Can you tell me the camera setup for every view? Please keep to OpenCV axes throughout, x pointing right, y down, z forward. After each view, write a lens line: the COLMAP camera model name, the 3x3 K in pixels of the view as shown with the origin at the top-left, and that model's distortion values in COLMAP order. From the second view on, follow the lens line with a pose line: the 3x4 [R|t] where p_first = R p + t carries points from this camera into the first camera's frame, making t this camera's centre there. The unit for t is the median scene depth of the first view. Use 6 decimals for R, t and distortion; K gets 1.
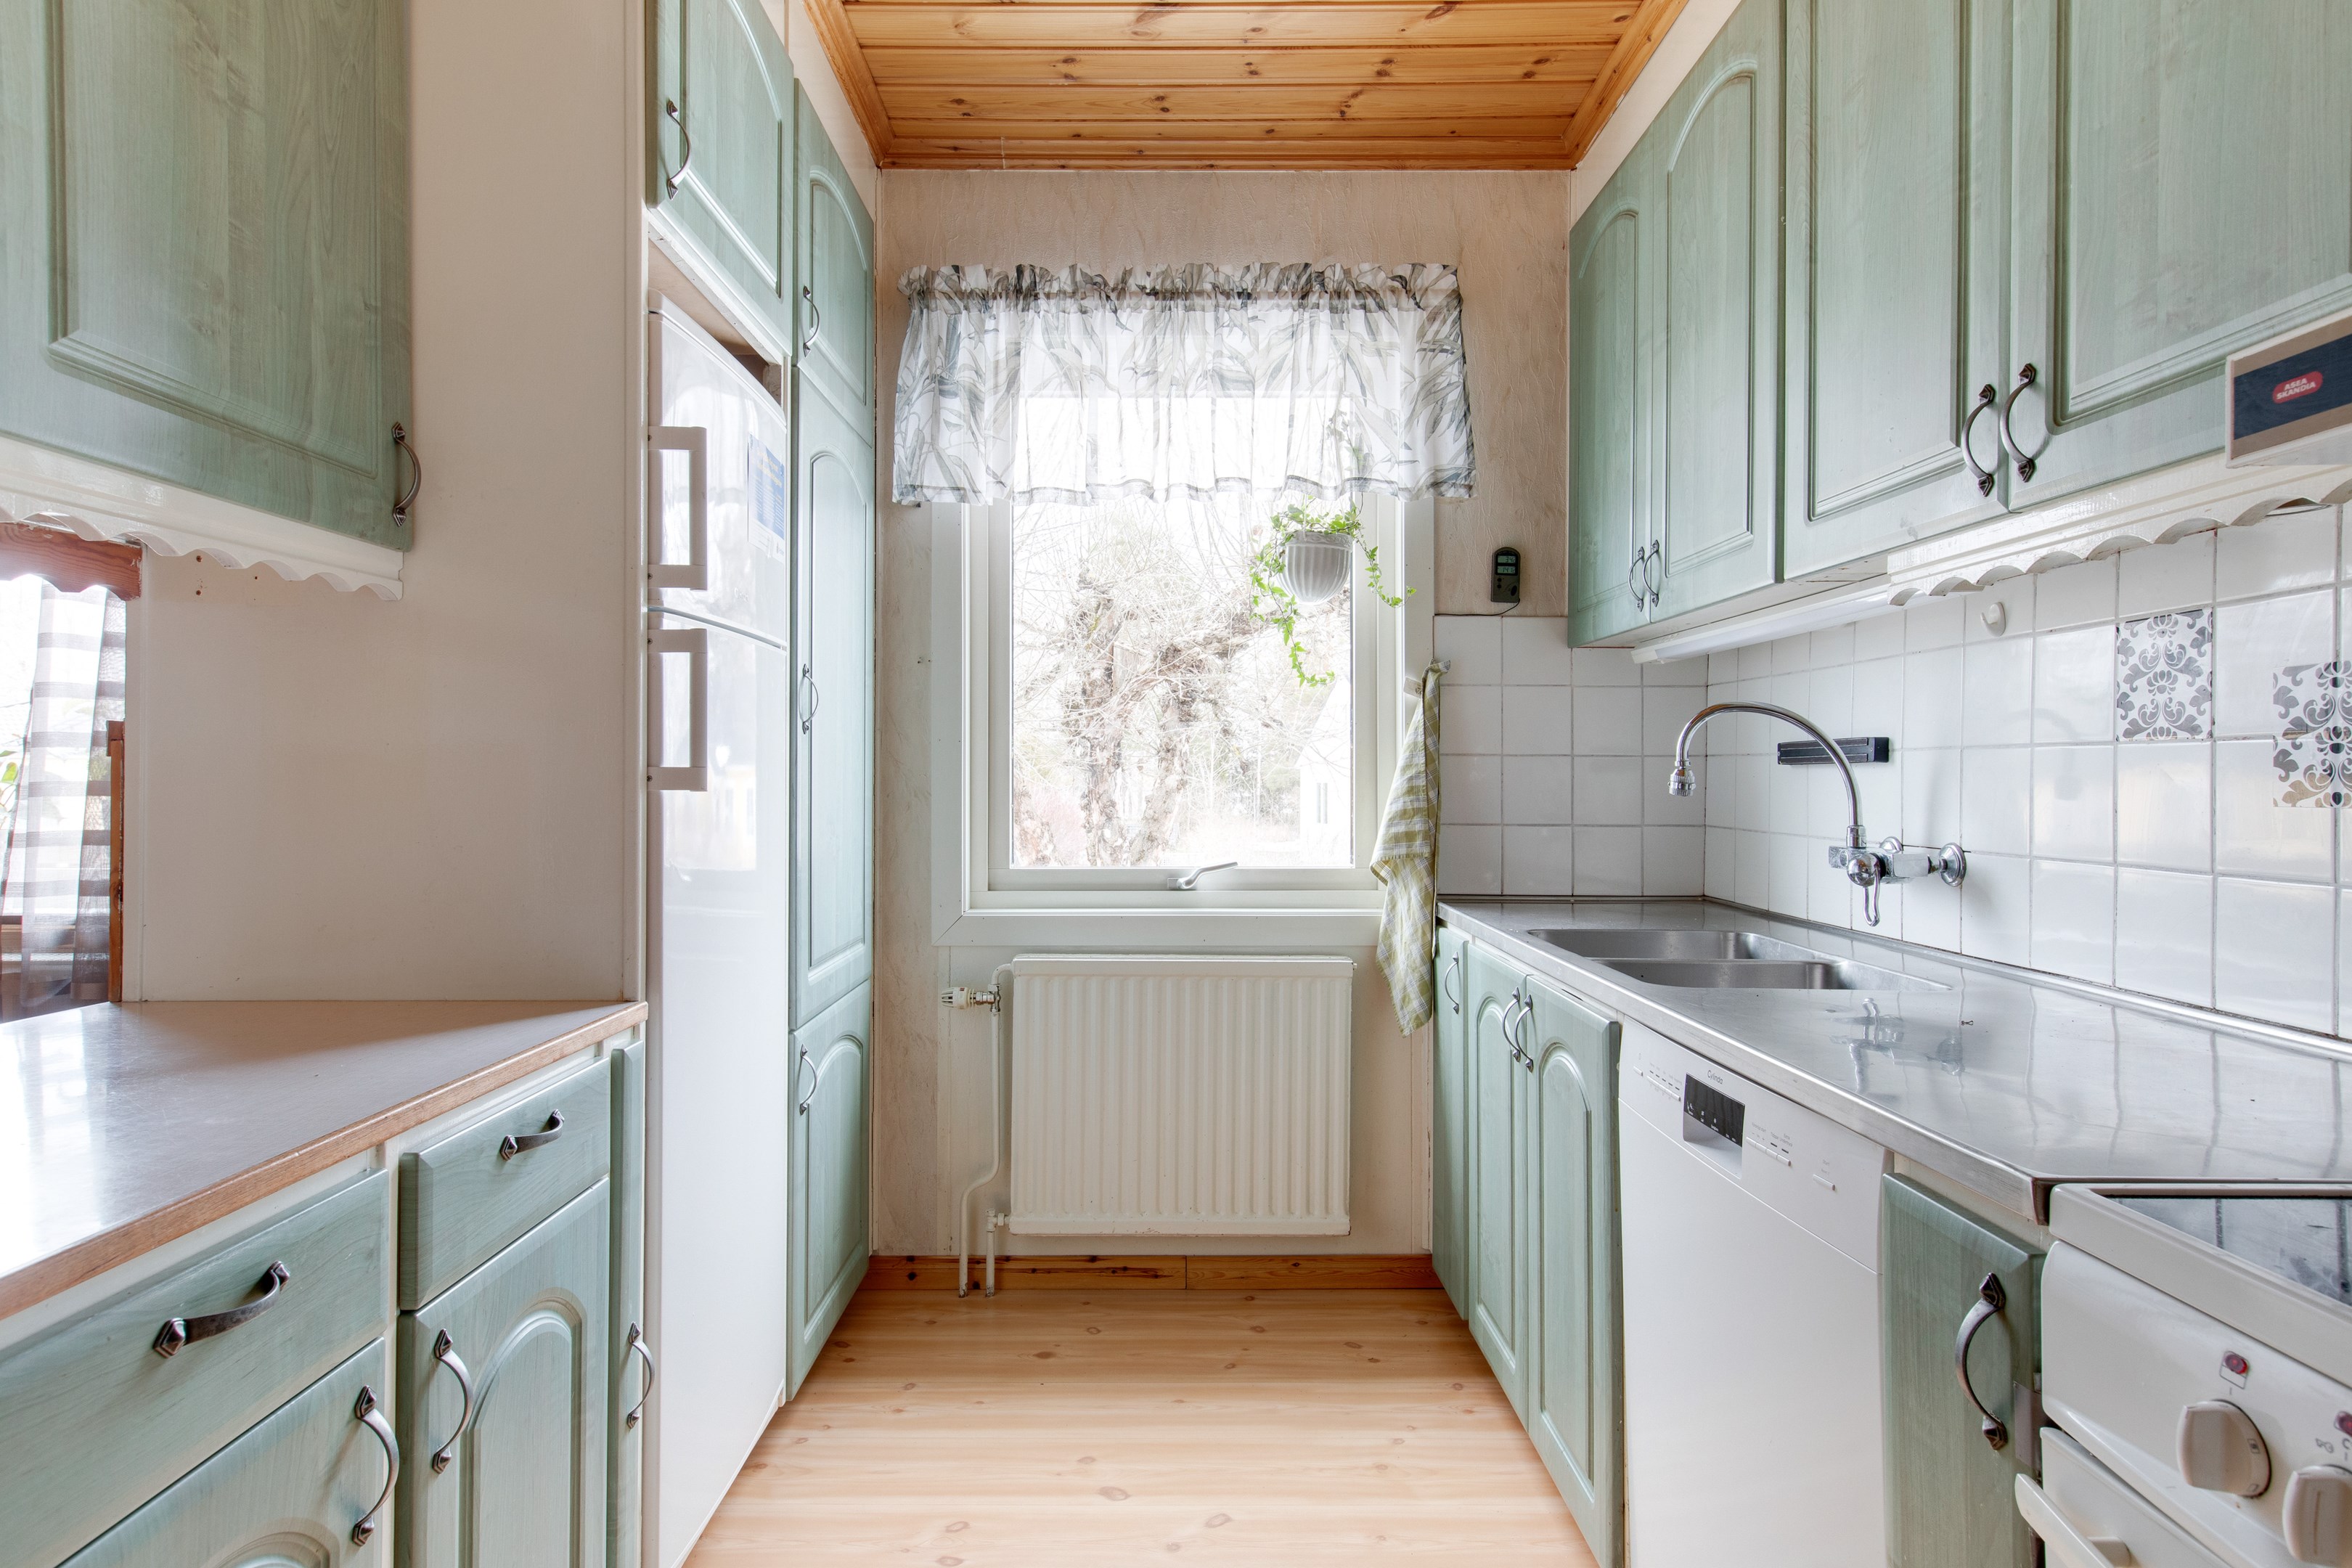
lens RADIAL K [[1277.3, 0, 1168.1], [0, 1277.3, 771.0], [0, 0, 1]] dist [0.021009, 0.003321]
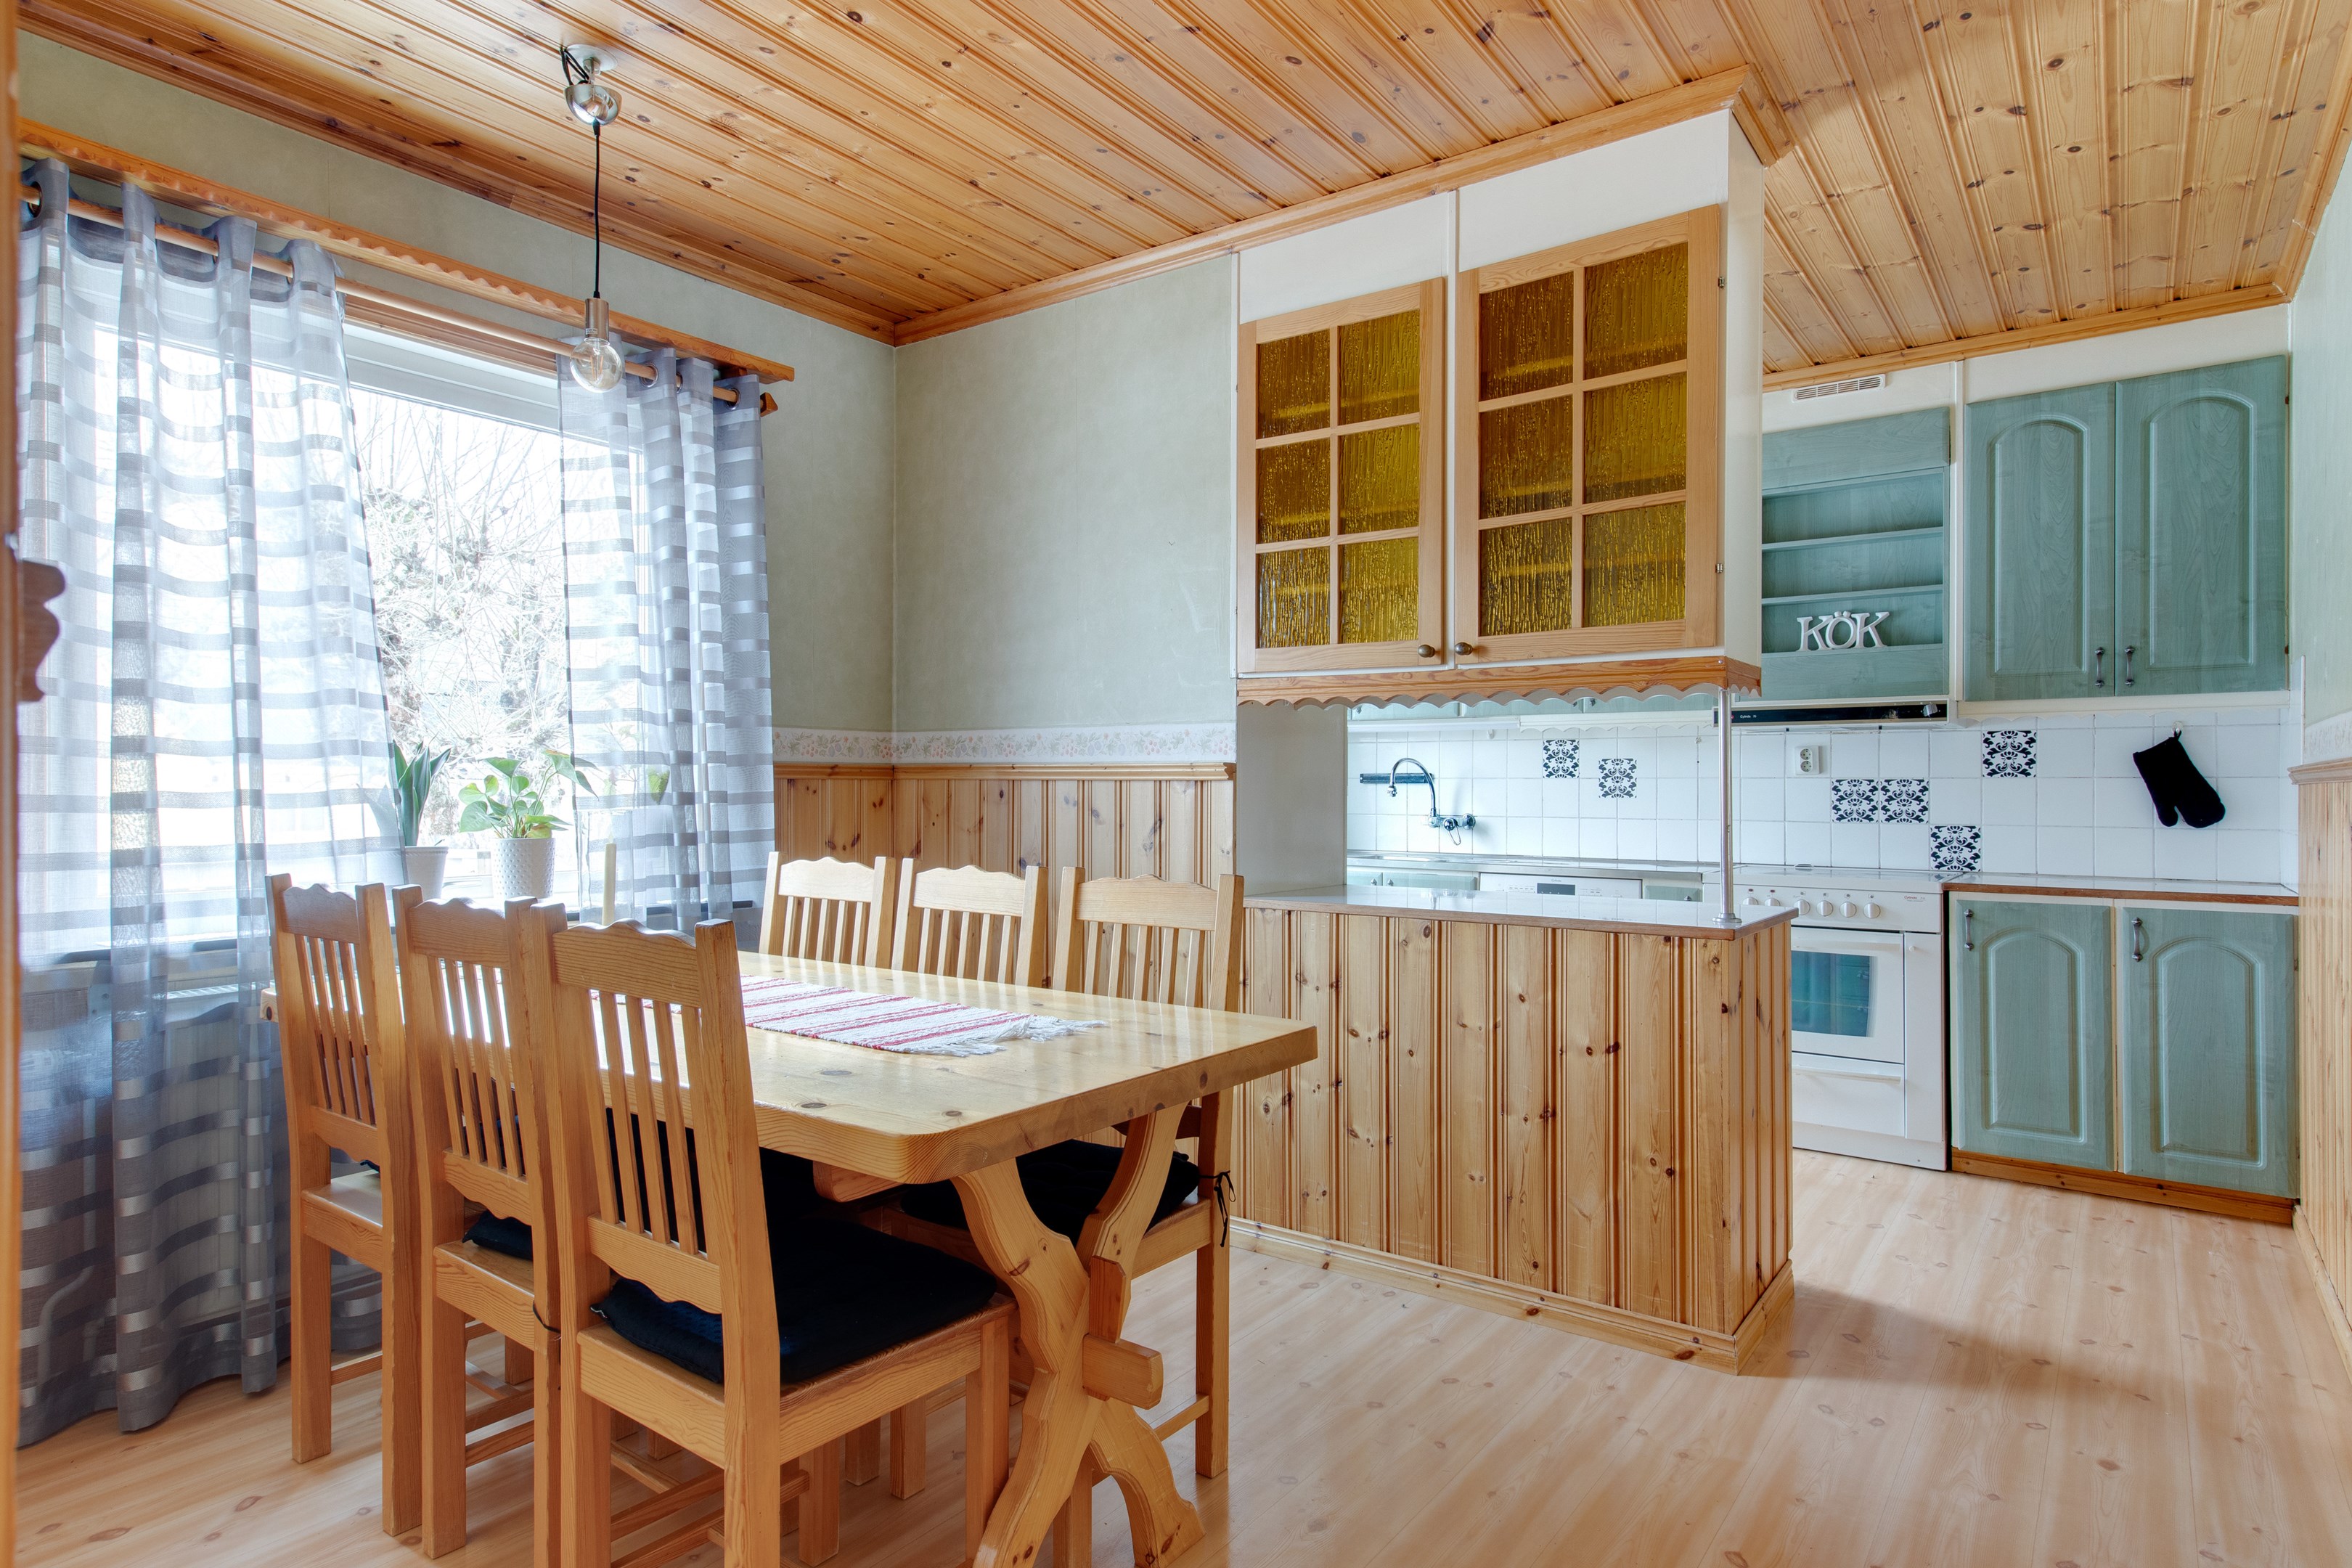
lens RADIAL K [[1319.8, 0, 1176.7], [0, 1319.8, 792.6], [0, 0, 1]] dist [0.001331, -0.000115]
pose [[0.588784, -0.004746, 0.808277, -1.604195], [-0.004462, 0.999948, 0.009122, -0.008759], [-0.808278, -0.008978, 0.588732, -0.117479]]
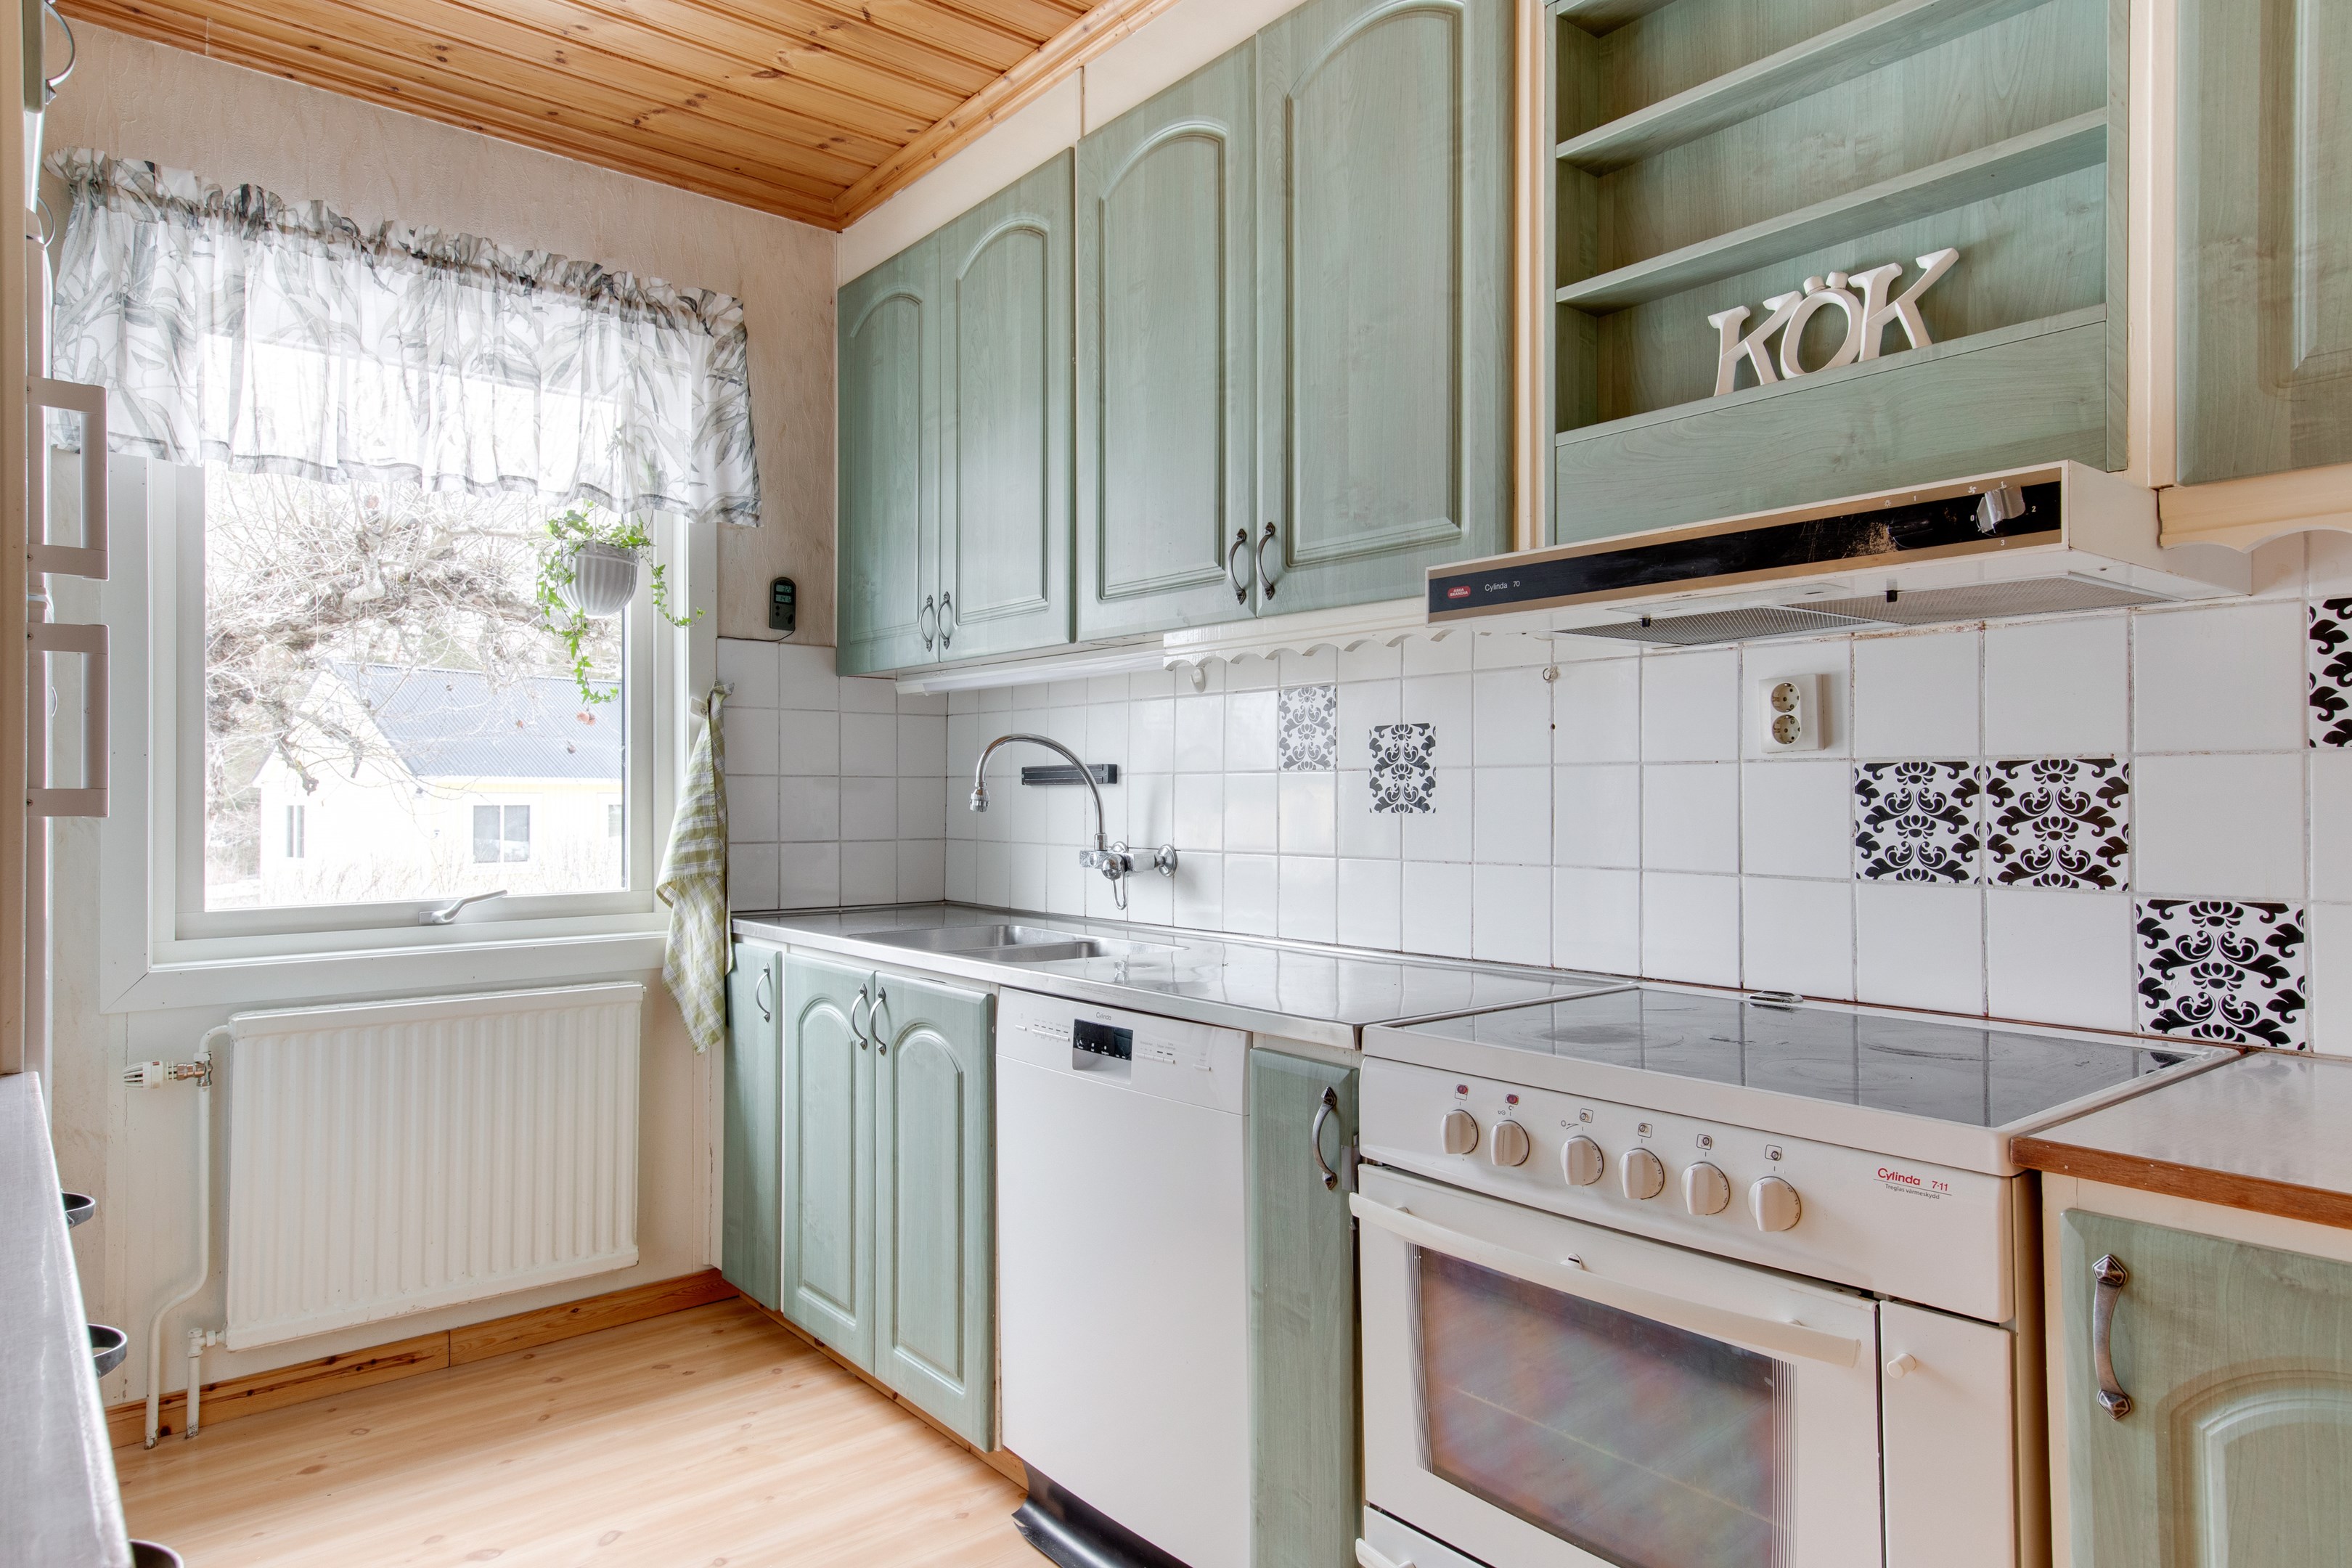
lens RADIAL K [[1417.4, 0, 1174.8], [0, 1417.4, 788.4], [0, 0, 1]] dist [0.033138, 0.003138]
pose [[0.770958, -0.000291, 0.636886, -0.259128], [0.000690, 1.000000, -0.000379, -0.001444], [-0.636886, 0.000731, 0.770958, -0.113424]]
